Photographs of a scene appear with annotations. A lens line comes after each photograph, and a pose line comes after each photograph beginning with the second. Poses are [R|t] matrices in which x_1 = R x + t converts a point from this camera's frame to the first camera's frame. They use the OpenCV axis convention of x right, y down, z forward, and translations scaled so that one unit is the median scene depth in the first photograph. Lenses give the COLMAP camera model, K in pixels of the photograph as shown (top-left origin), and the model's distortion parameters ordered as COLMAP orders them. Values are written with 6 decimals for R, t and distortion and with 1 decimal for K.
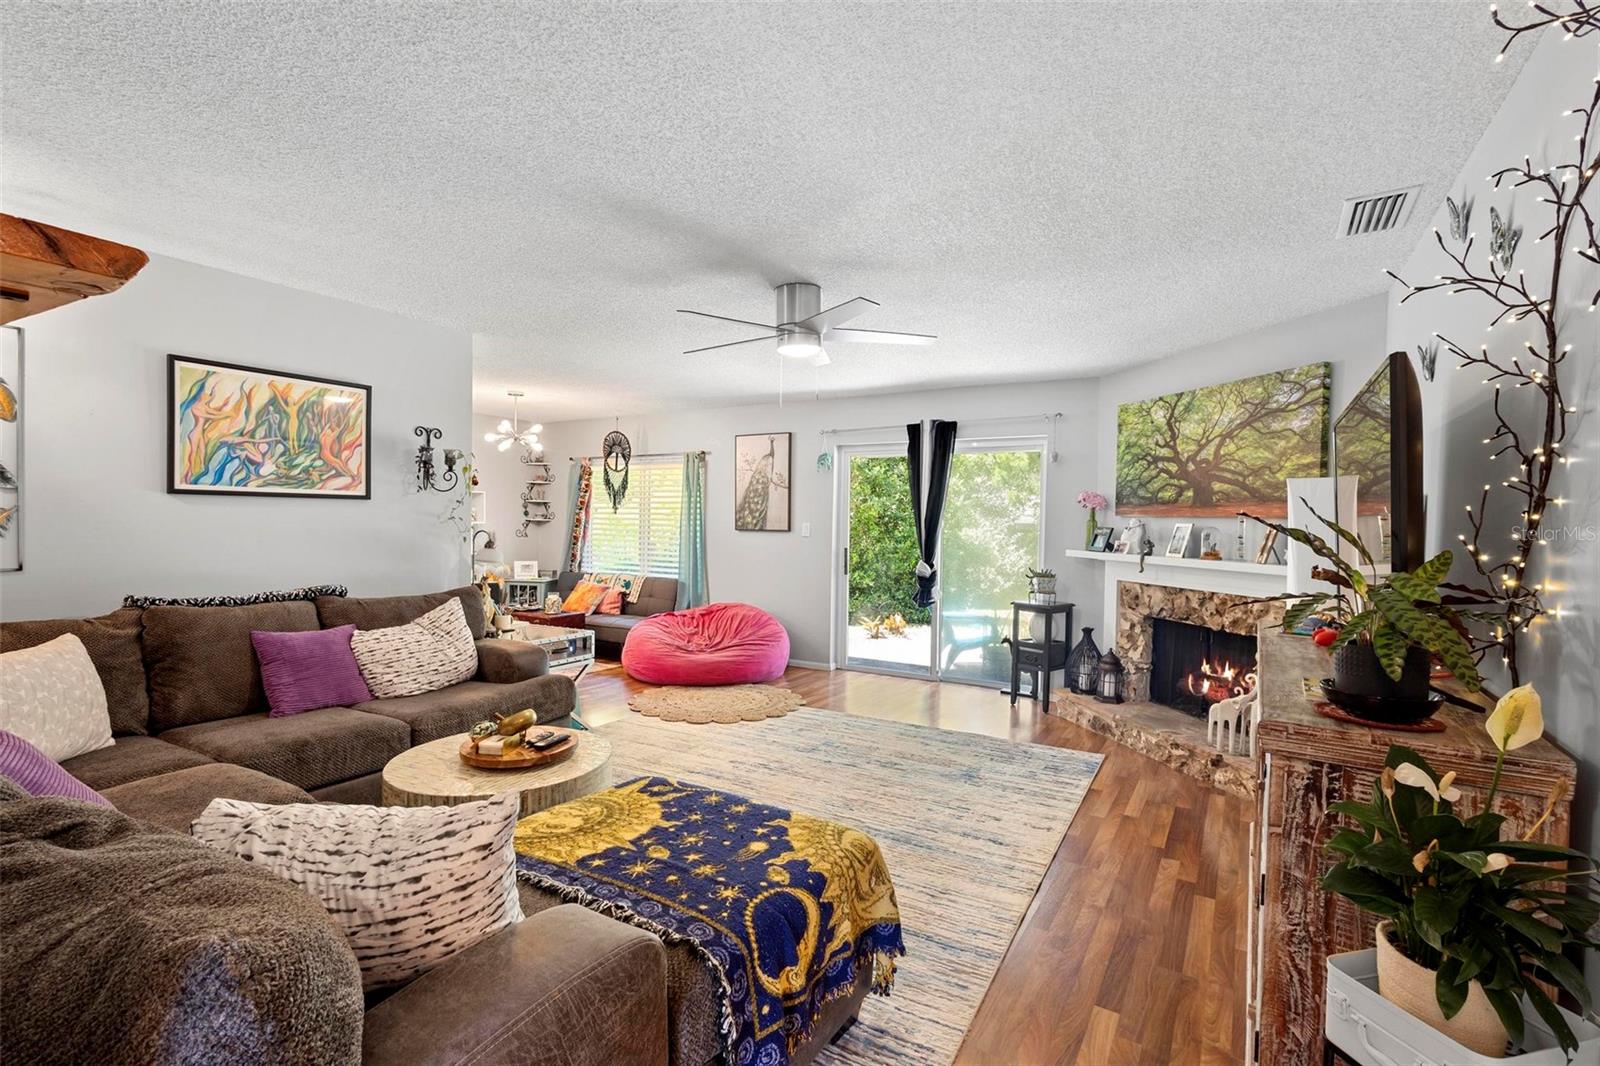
lens RADIAL K [[740.9, 0, 796.6], [0, 740.9, 541.2], [0, 0, 1]] dist [0.008862, -0.005887]
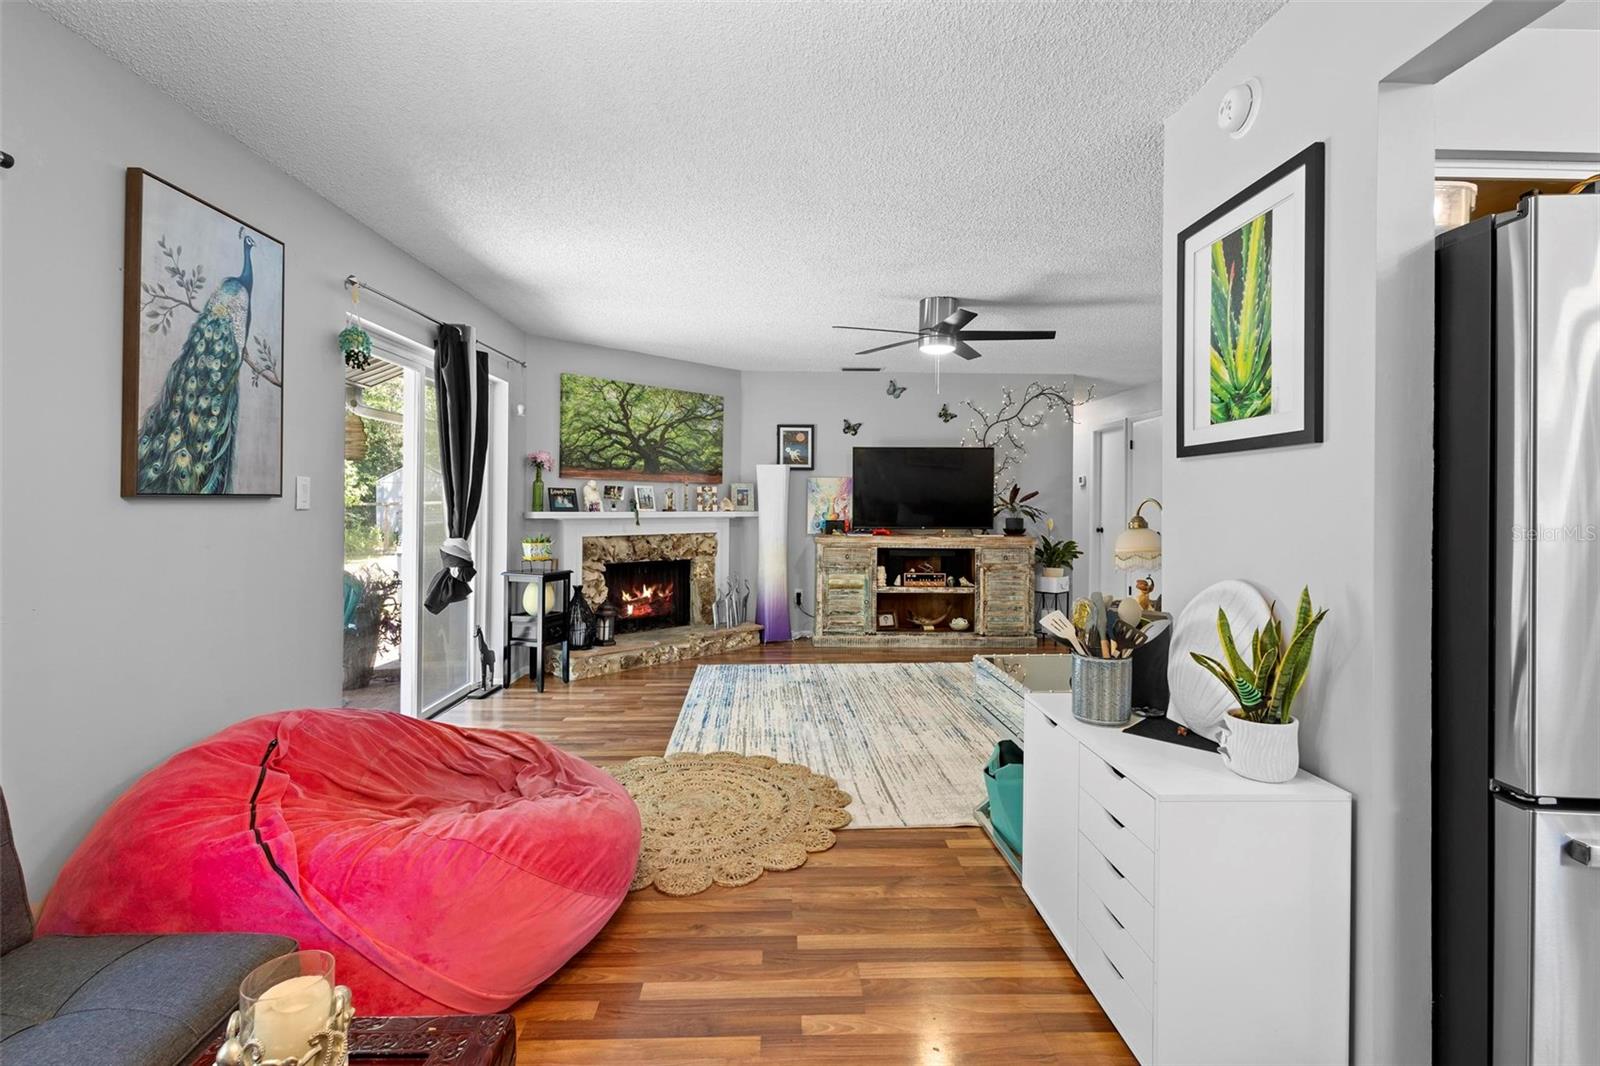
lens RADIAL K [[740.9, 0, 810.0], [0, 740.9, 492.9], [0, 0, 1]] dist [0.008862, -0.005887]
pose [[-0.551961, -0.008982, 0.833821, -0.689858], [0.007754, 0.999843, 0.015903, -0.028058], [-0.833834, 0.015243, -0.551805, 1.391389]]
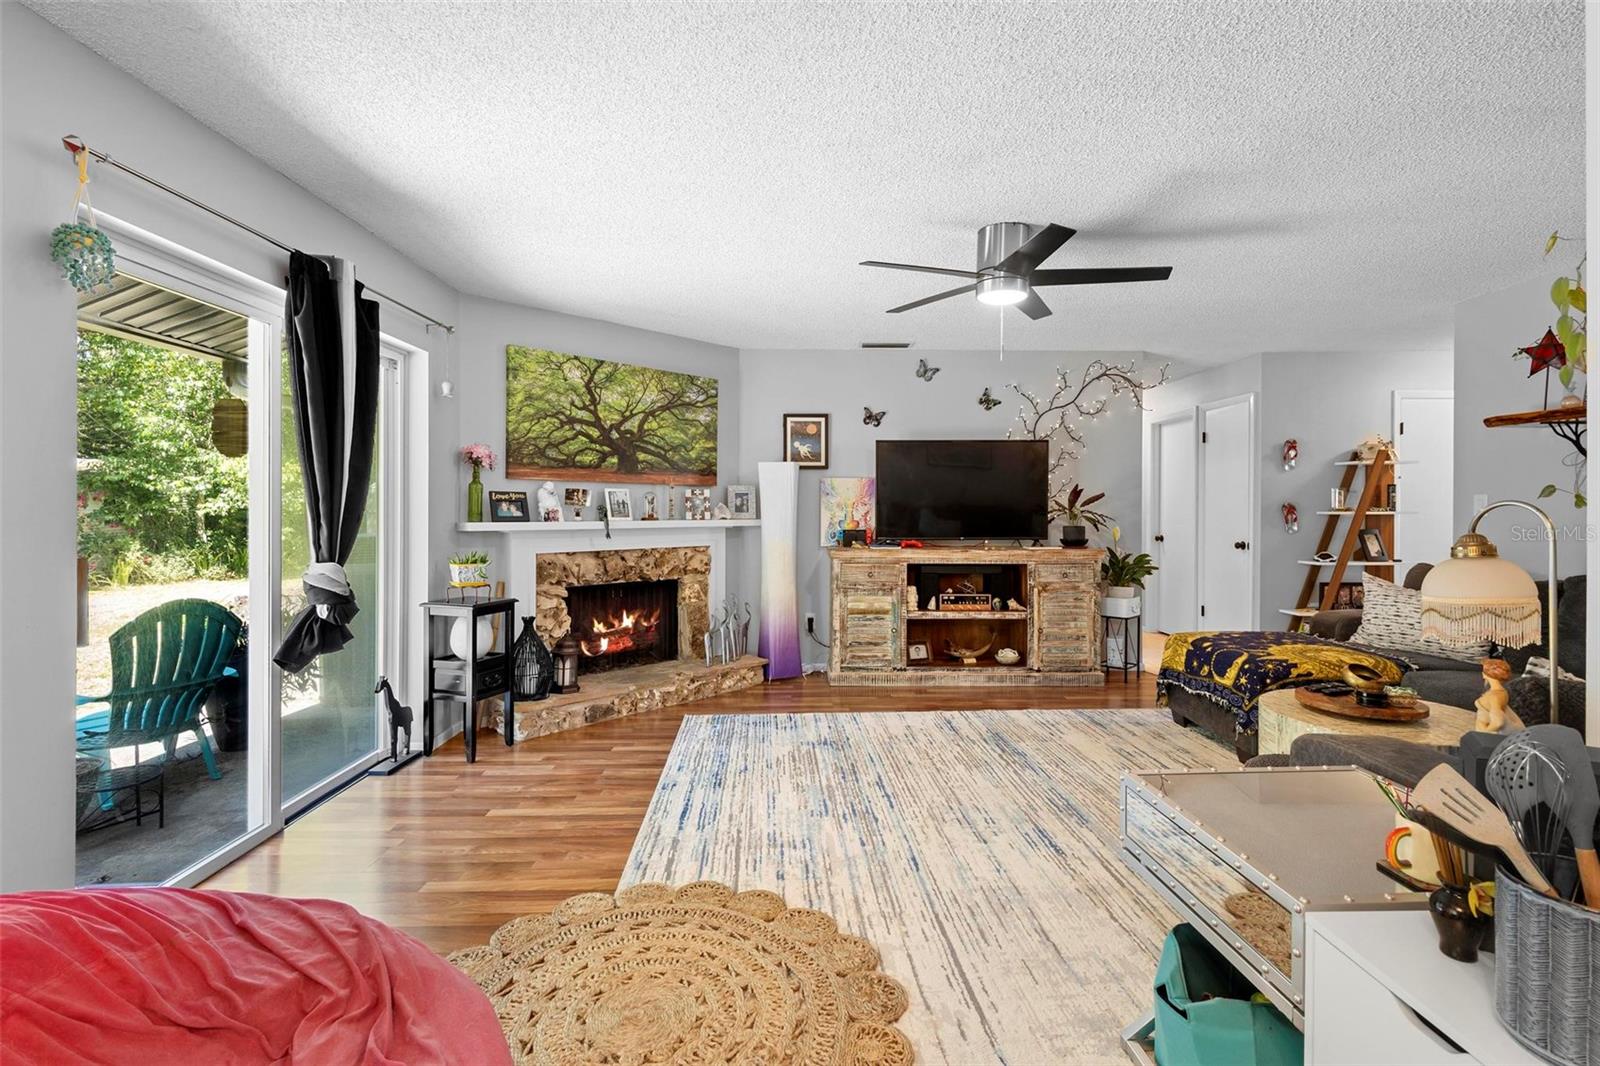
lens RADIAL K [[740.9, 0, 806.7], [0, 740.9, 502.8], [0, 0, 1]] dist [0.008862, -0.005887]
pose [[-0.539989, -0.011715, 0.841590, -0.474931], [0.013200, 0.999662, 0.022385, -0.022268], [-0.841568, 0.023196, -0.539652, 1.261319]]
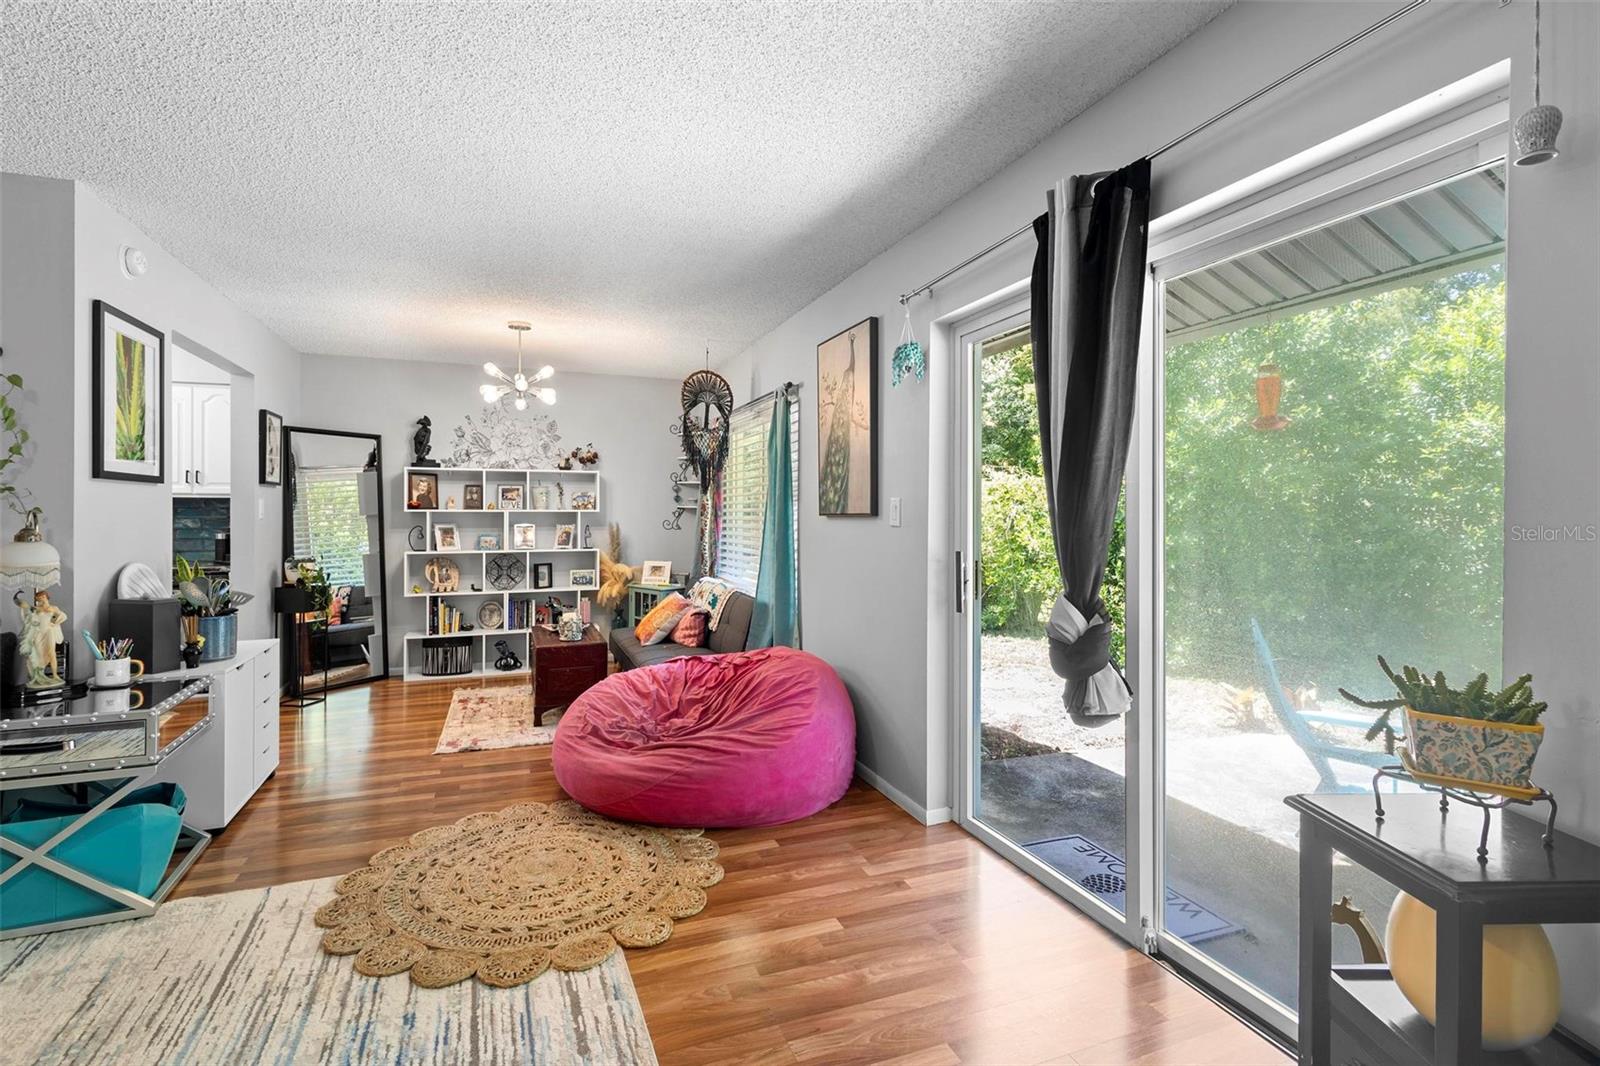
lens RADIAL K [[740.9, 0, 804.3], [0, 740.9, 511.2], [0, 0, 1]] dist [0.008862, -0.005887]
pose [[0.796861, -0.015675, -0.603959, 0.358739], [-0.006459, 0.999385, -0.034460, 0.001321], [0.604128, 0.031361, 0.796270, 0.816635]]
